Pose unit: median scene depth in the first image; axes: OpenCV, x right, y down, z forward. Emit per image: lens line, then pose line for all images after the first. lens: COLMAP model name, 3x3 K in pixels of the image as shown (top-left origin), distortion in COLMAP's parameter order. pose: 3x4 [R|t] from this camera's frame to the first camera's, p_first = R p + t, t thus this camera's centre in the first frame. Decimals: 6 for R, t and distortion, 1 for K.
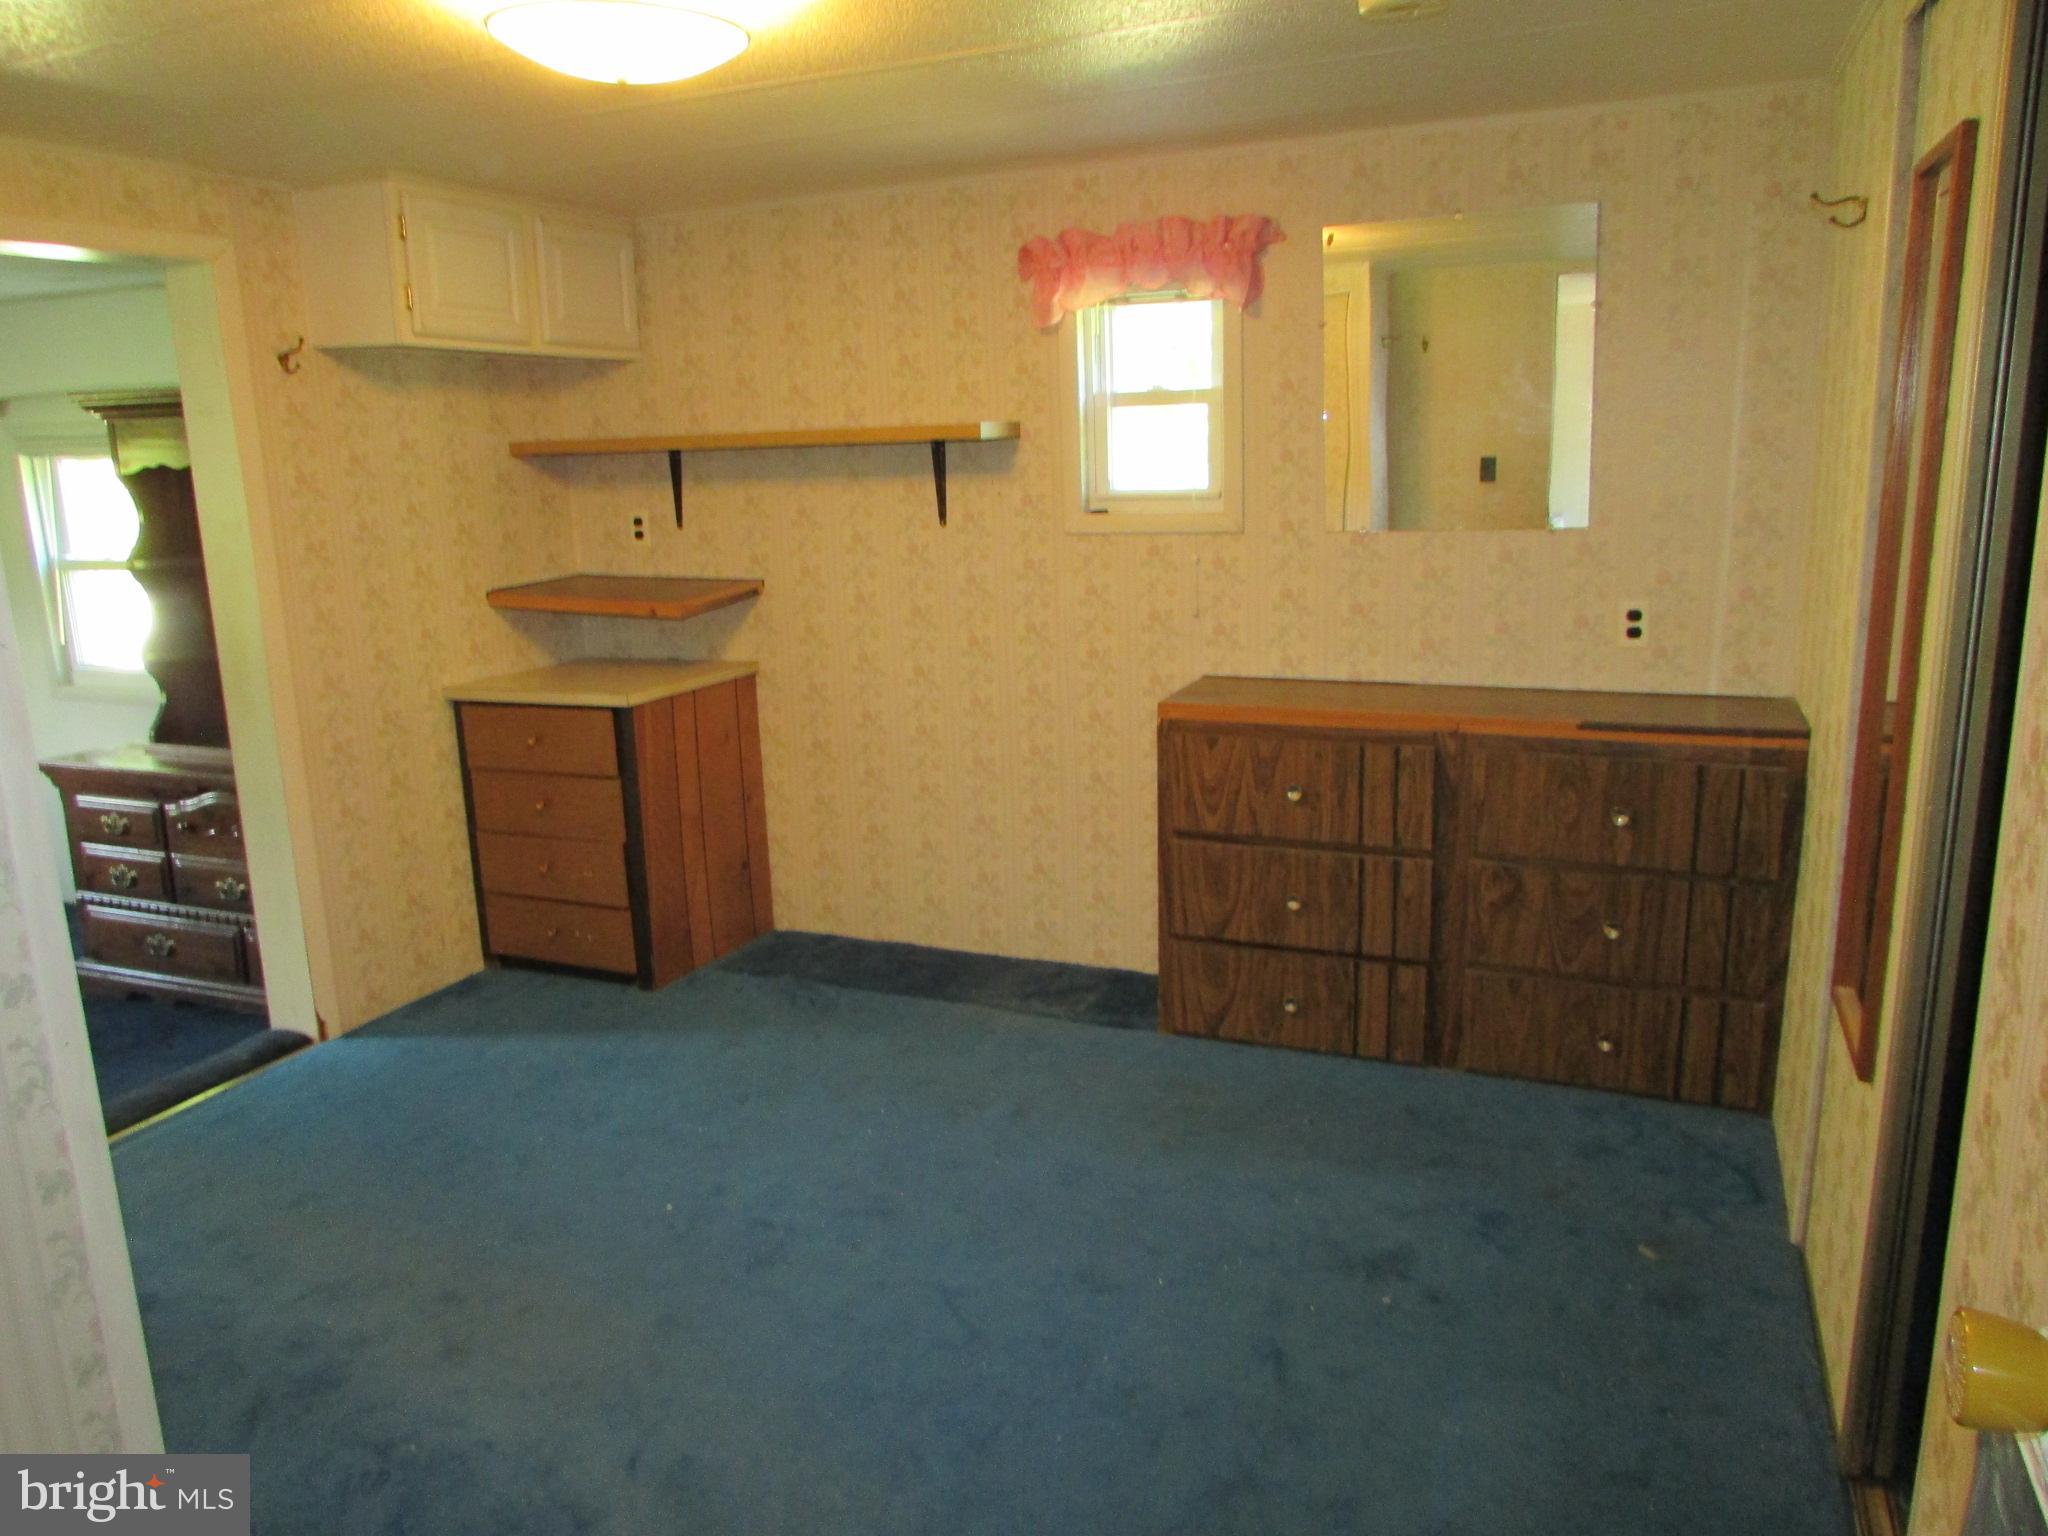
lens RADIAL K [[1460.9, 0, 1020.4], [0, 1460.9, 782.6], [0, 0, 1]] dist [-0.019298, -0.013981]
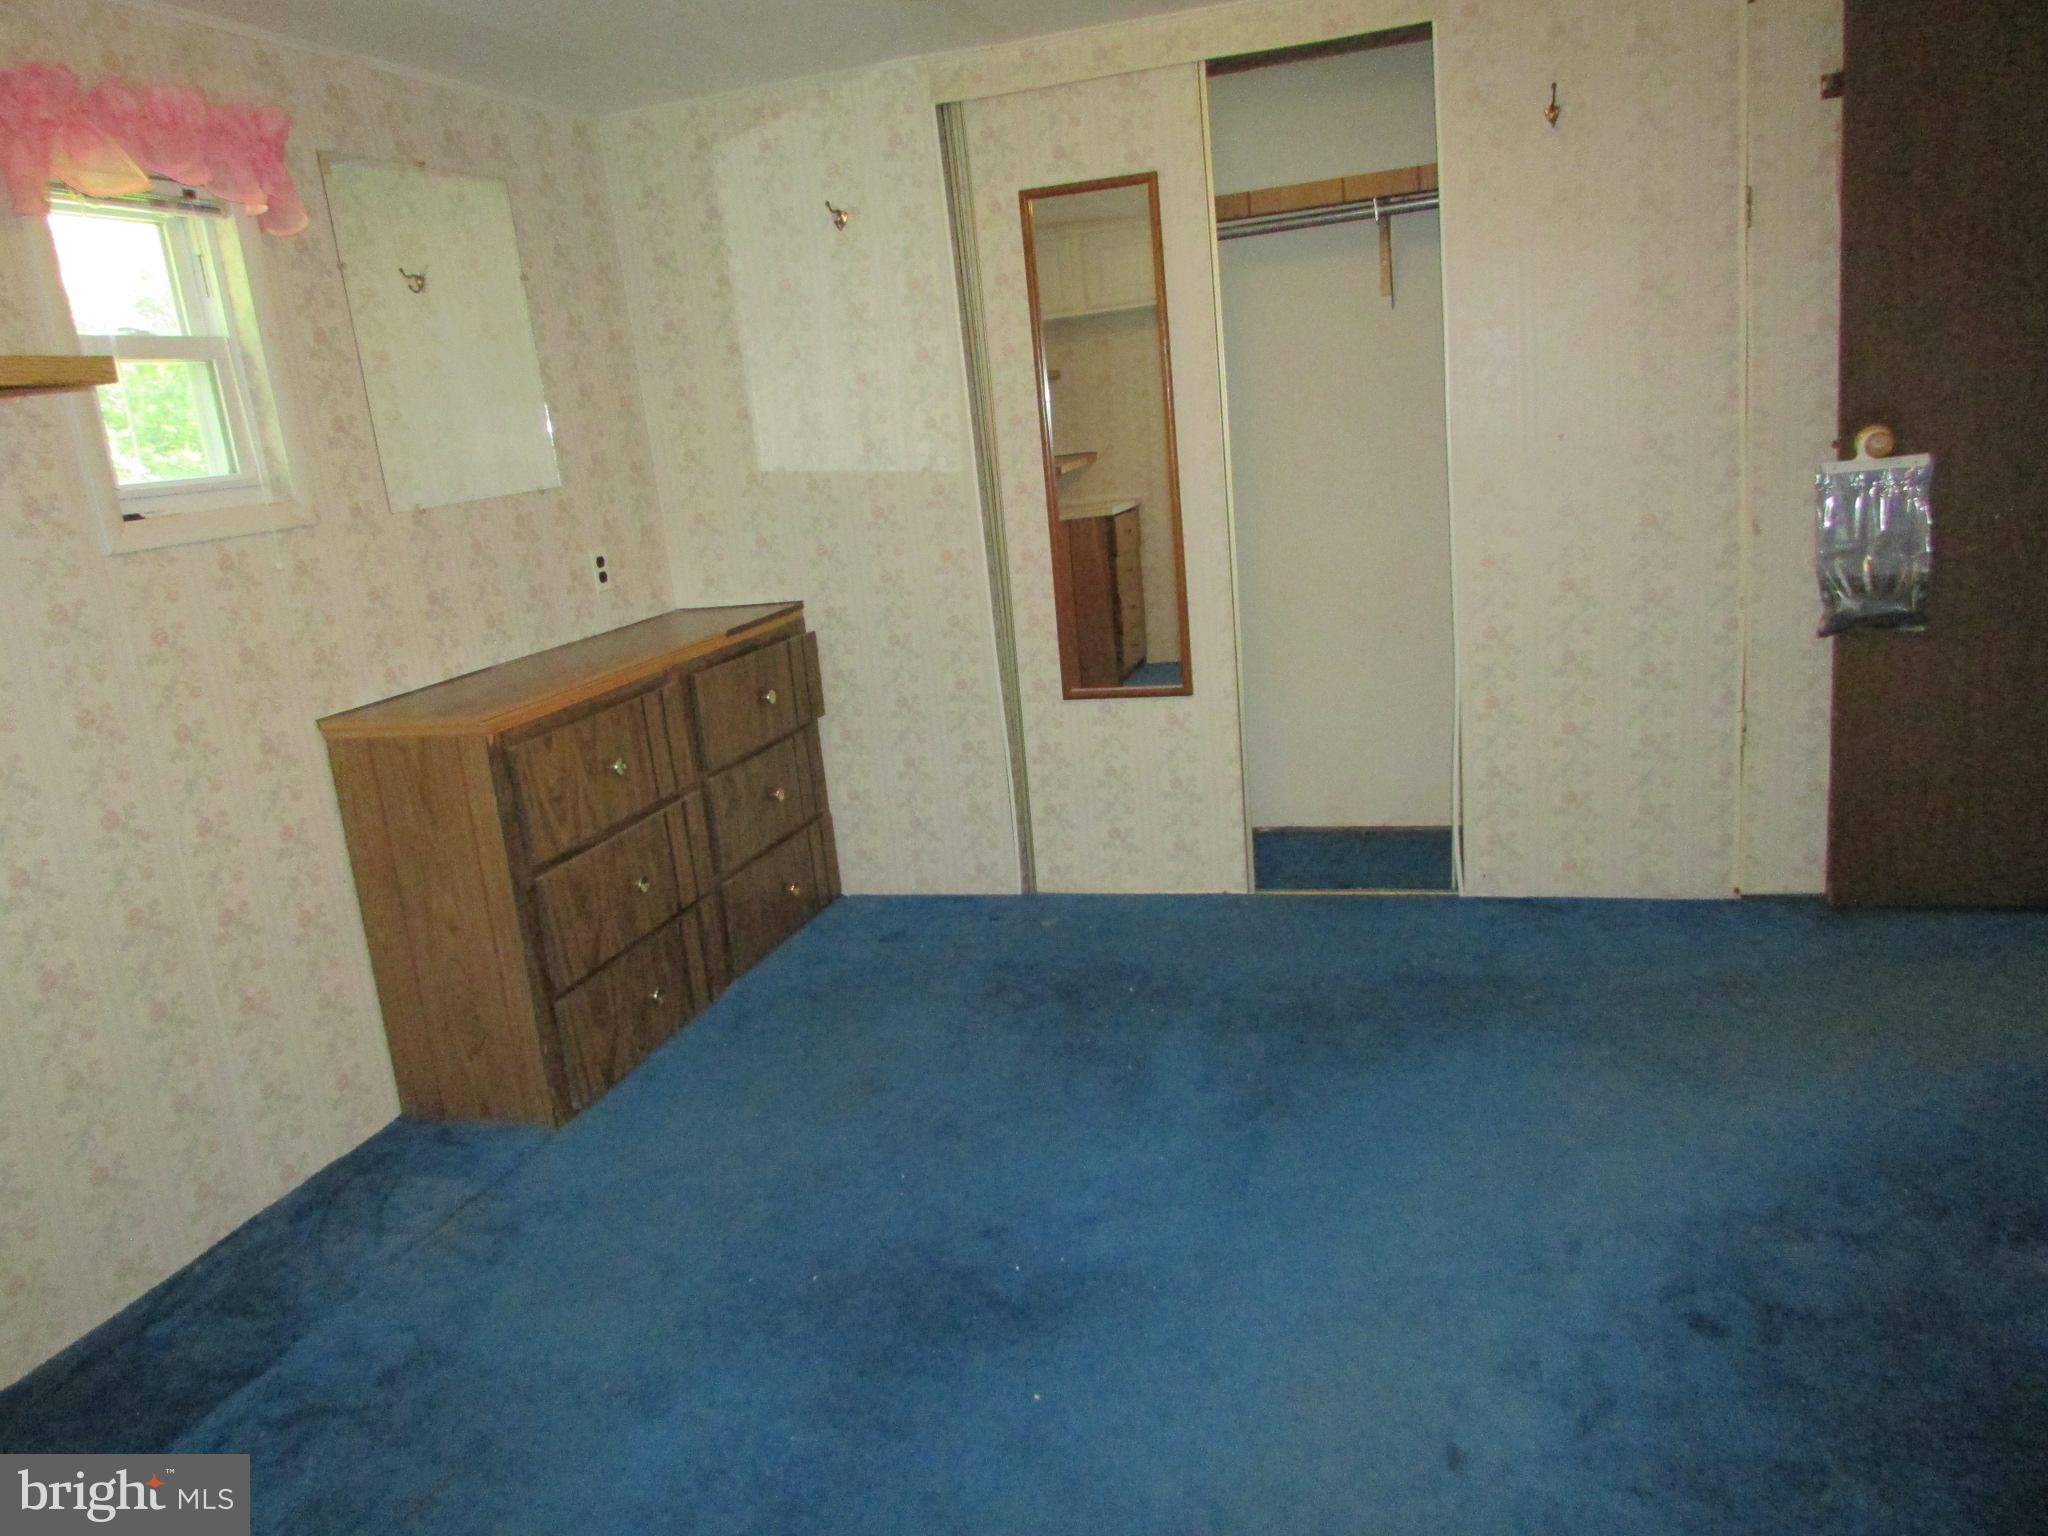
lens RADIAL K [[1460.9, 0, 1033.8], [0, 1460.9, 782.5], [0, 0, 1]] dist [-0.019298, -0.013981]
pose [[-0.130983, -0.205143, 0.969928, -0.730912], [0.315819, 0.918751, 0.236969, -0.118398], [-0.939735, 0.337361, -0.055552, 0.802061]]
